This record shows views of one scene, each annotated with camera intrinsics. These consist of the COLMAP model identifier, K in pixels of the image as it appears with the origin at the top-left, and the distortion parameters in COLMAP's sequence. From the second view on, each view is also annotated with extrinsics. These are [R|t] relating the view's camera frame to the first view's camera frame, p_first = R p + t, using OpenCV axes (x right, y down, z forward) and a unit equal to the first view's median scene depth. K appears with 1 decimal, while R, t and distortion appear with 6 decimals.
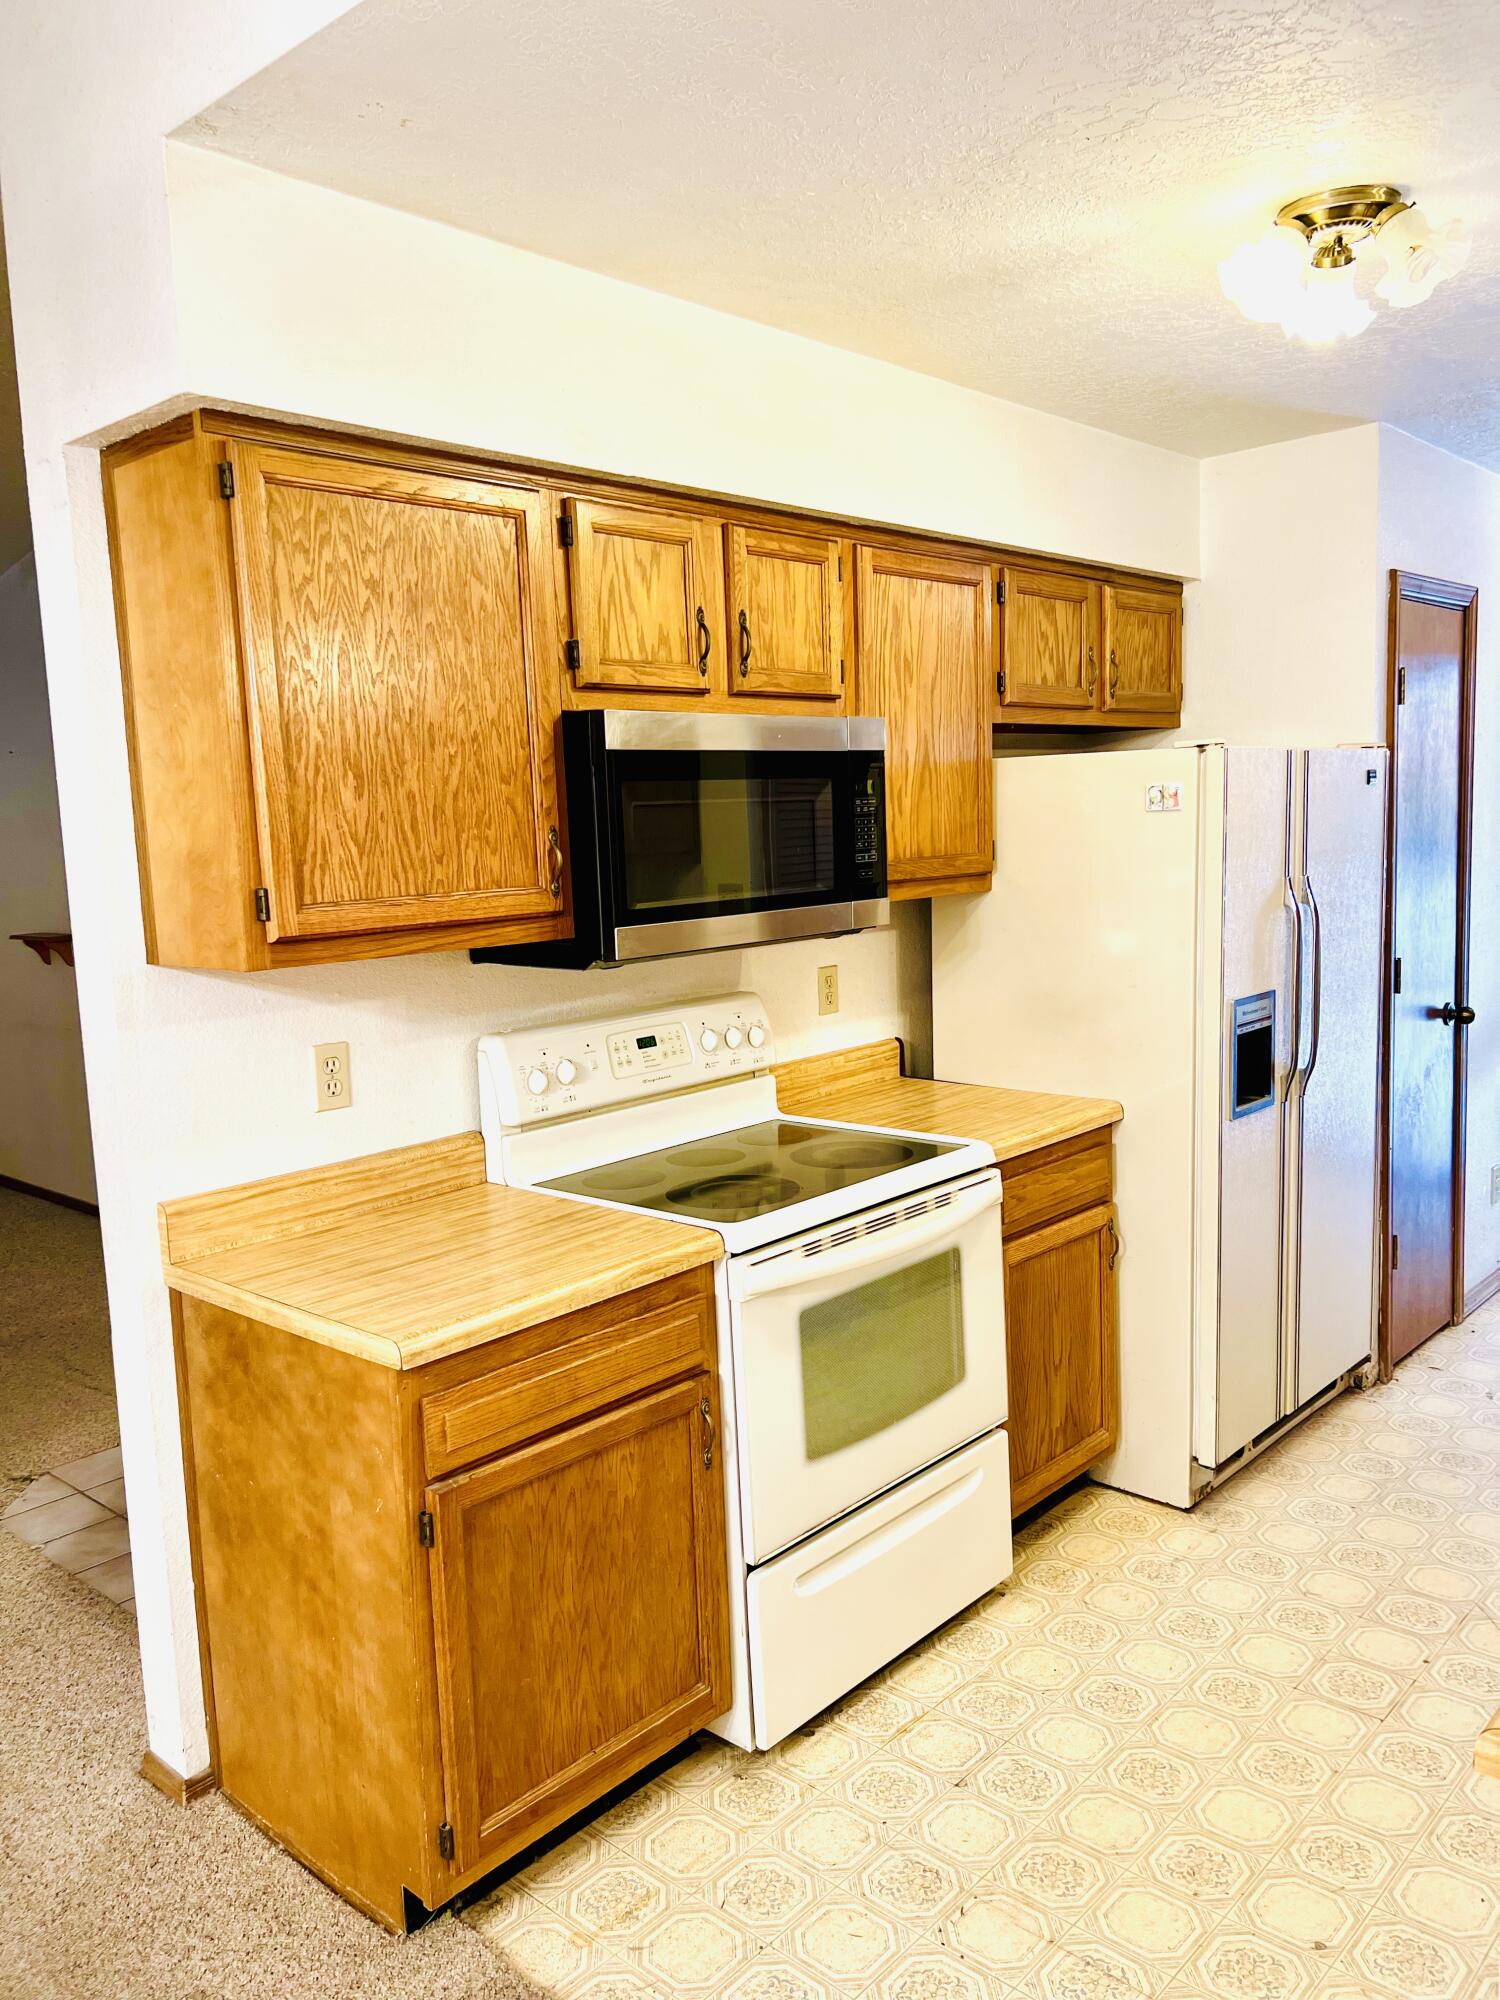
lens RADIAL K [[1522.5, 0, 753.4], [0, 1522.5, 1000.2], [0, 0, 1]] dist [0.027020, -0.002591]
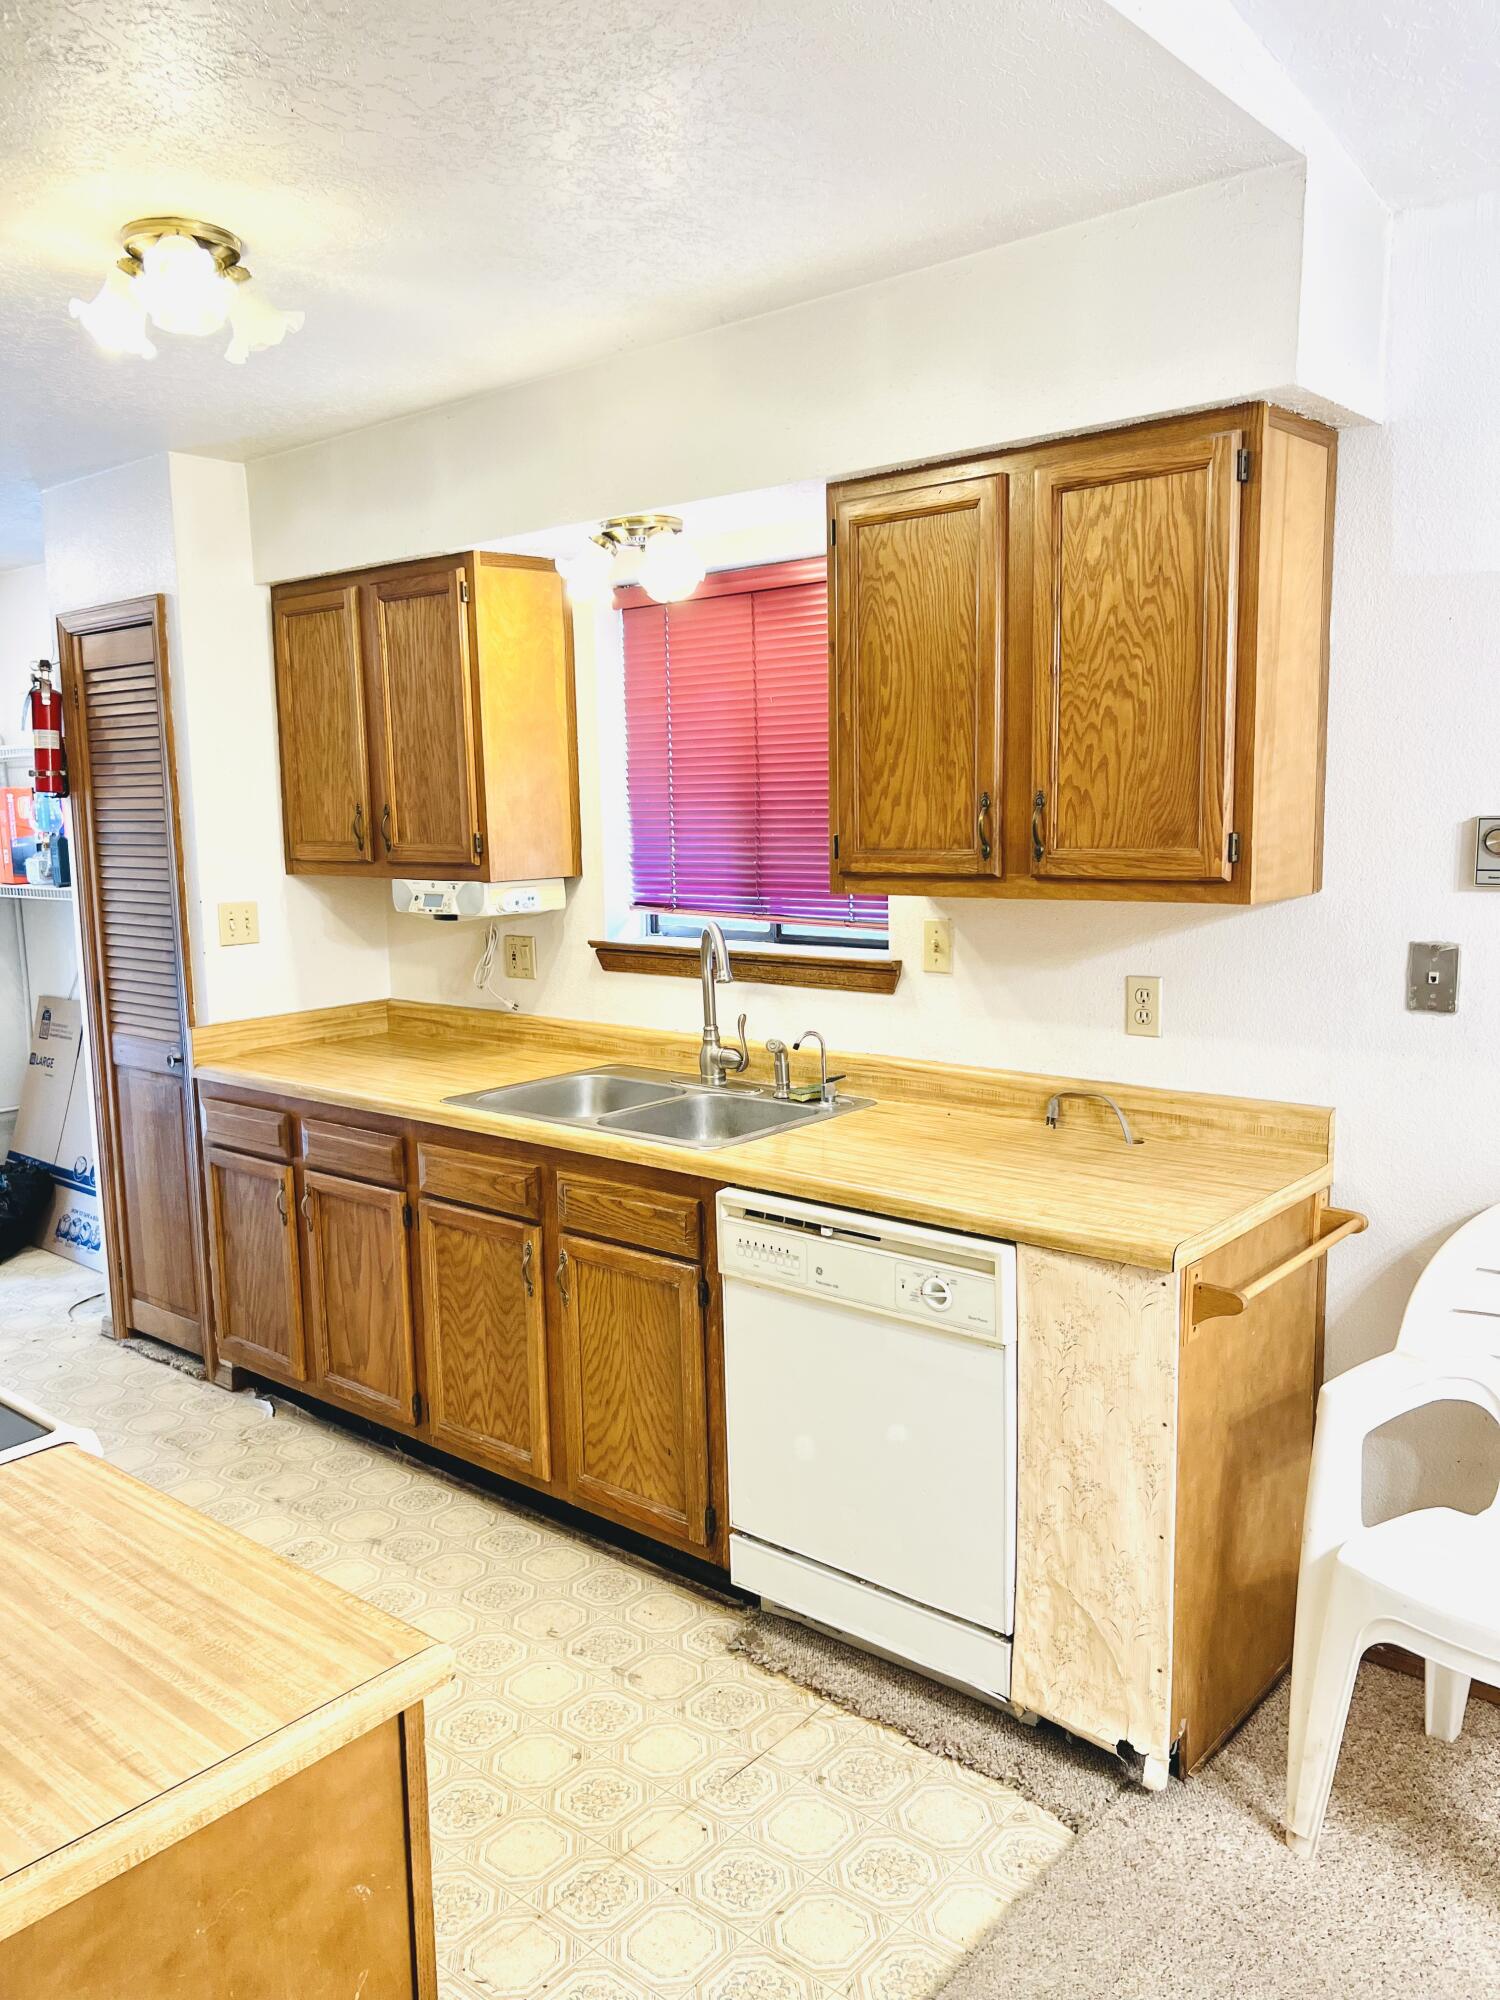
lens RADIAL K [[1522.5, 0, 745.7], [0, 1522.5, 1008.5], [0, 0, 1]] dist [0.027020, -0.002591]
pose [[-0.019037, -0.100936, 0.994711, -0.742738], [0.147944, 0.983655, 0.102645, -0.063640], [-0.988812, 0.149116, -0.003793, 0.763829]]
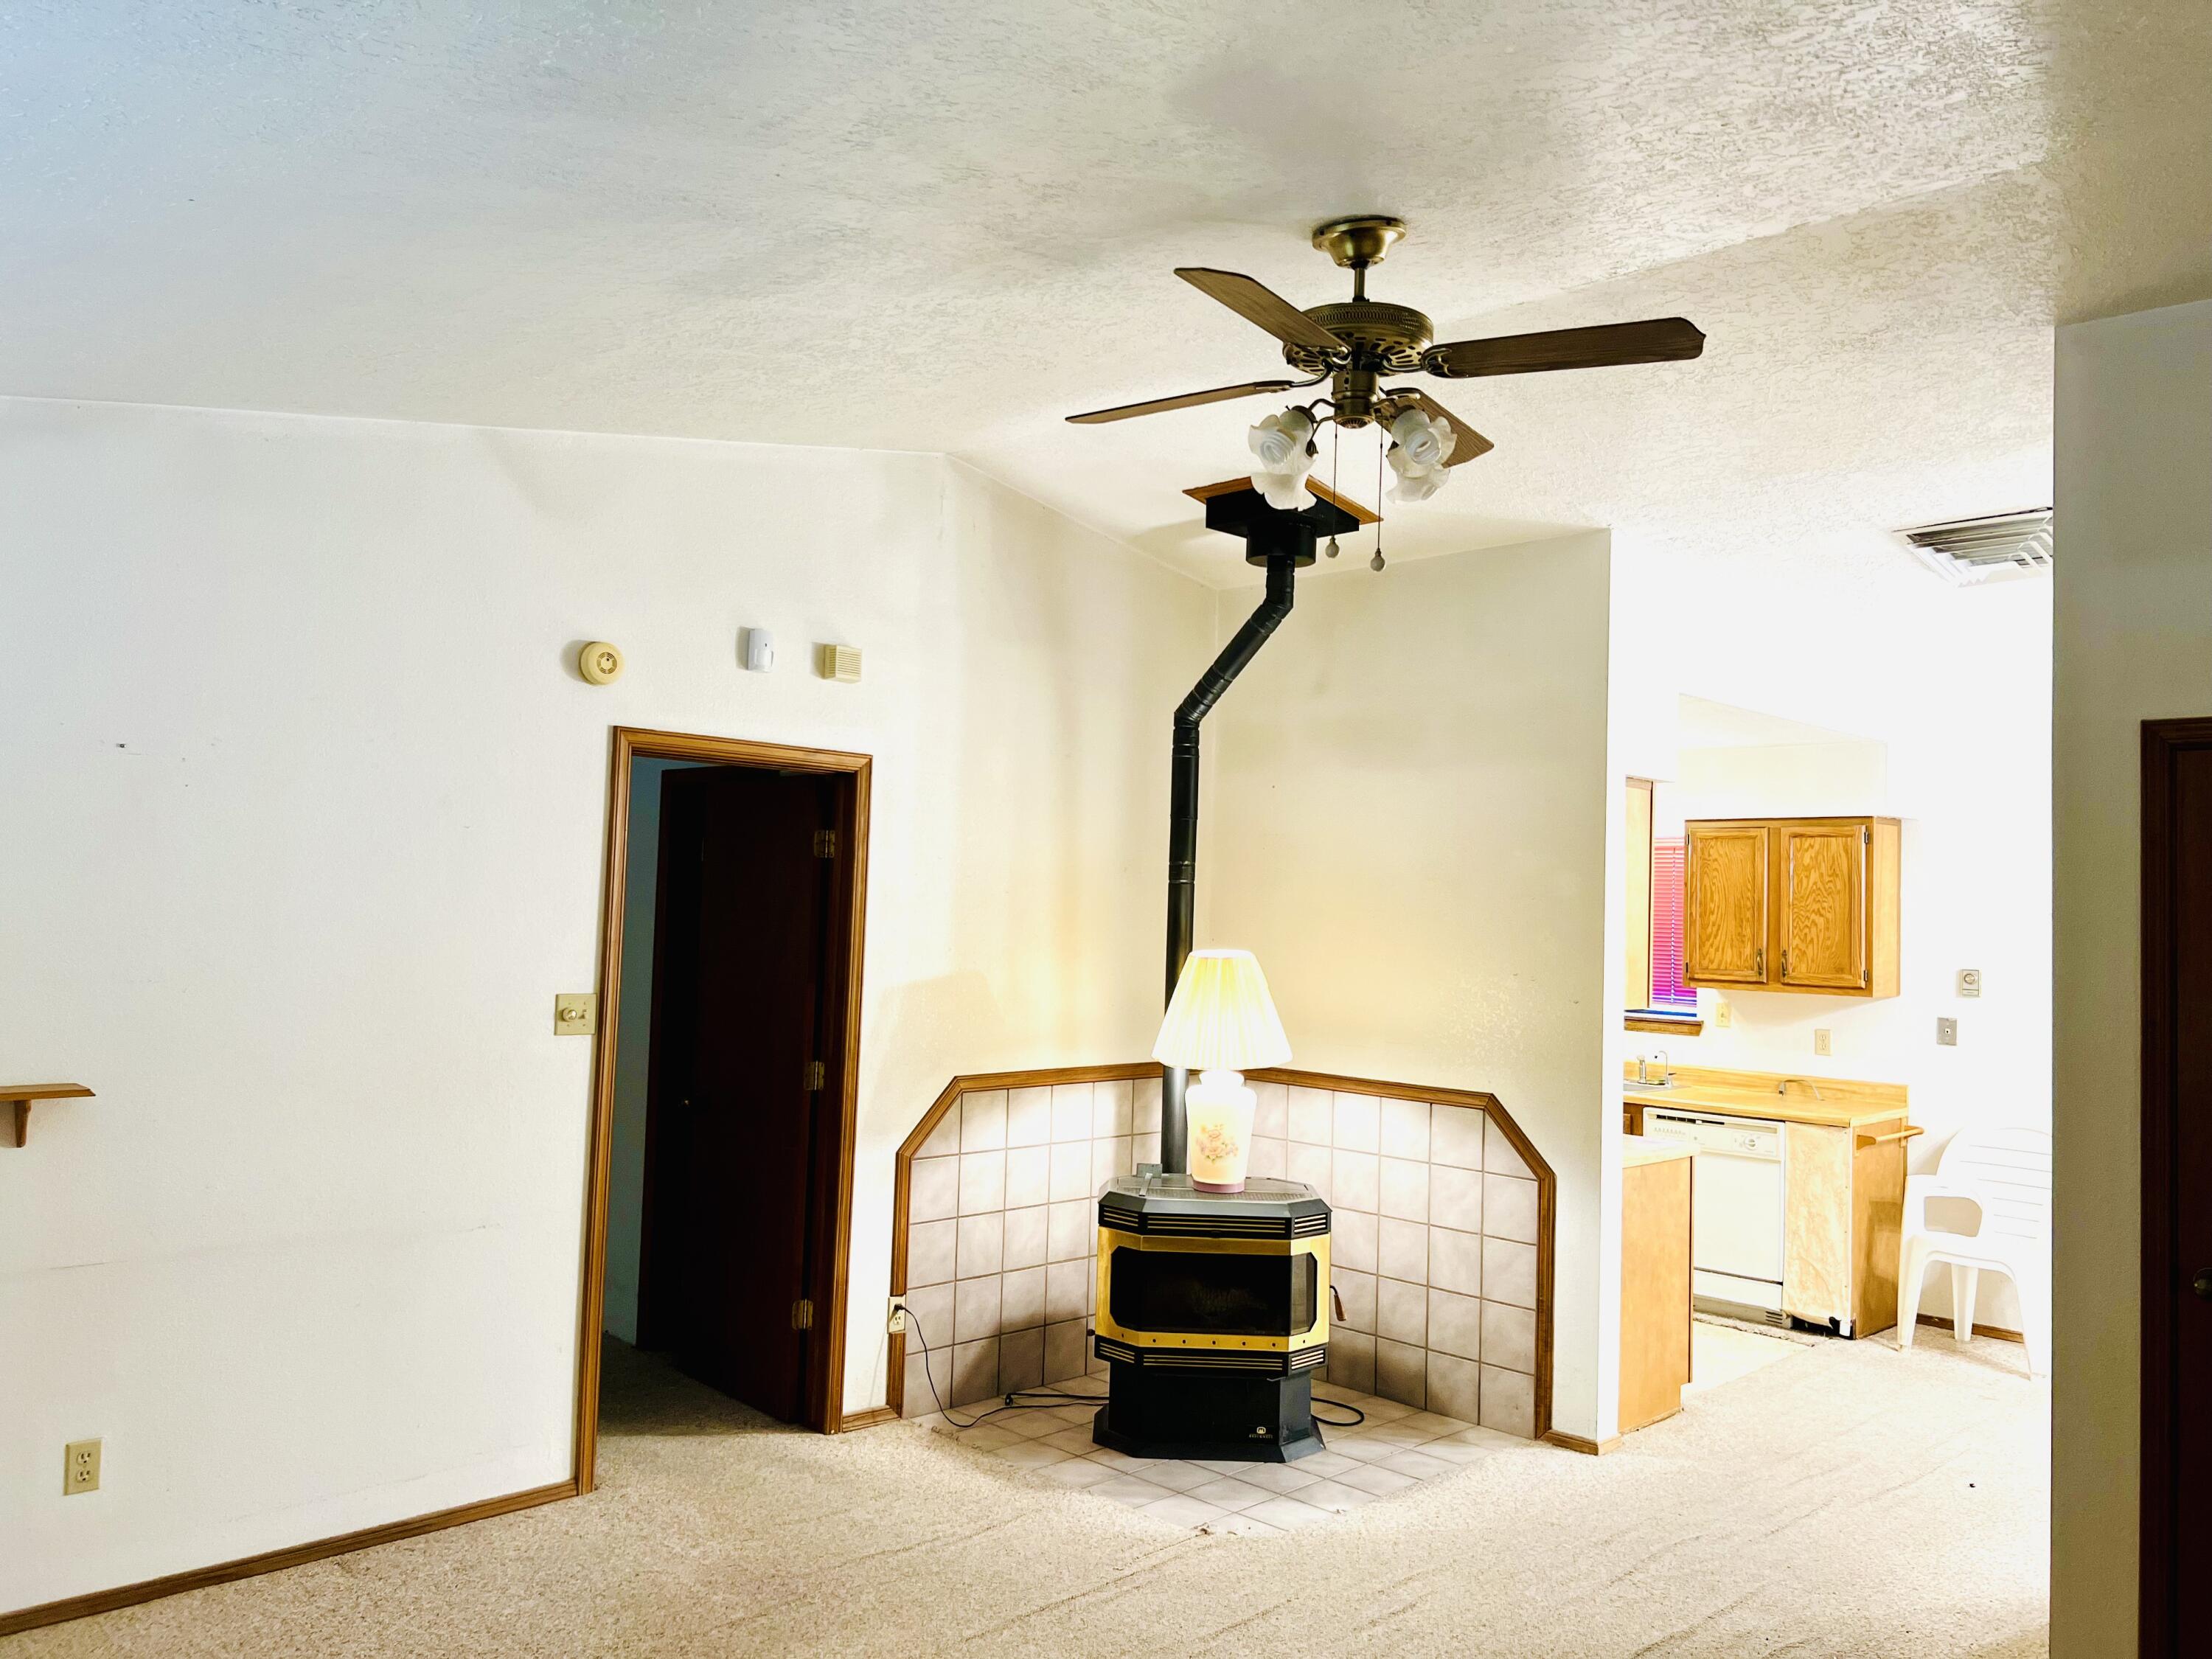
lens RADIAL K [[1683.9, 0, 1112.8], [0, 1683.9, 819.9], [0, 0, 1]] dist [0.027020, -0.002591]
pose [[0.052445, 0.089113, 0.994640, -2.042810], [0.096209, 0.990927, -0.093853, -0.109733], [-0.993979, 0.100615, 0.043395, 1.285757]]
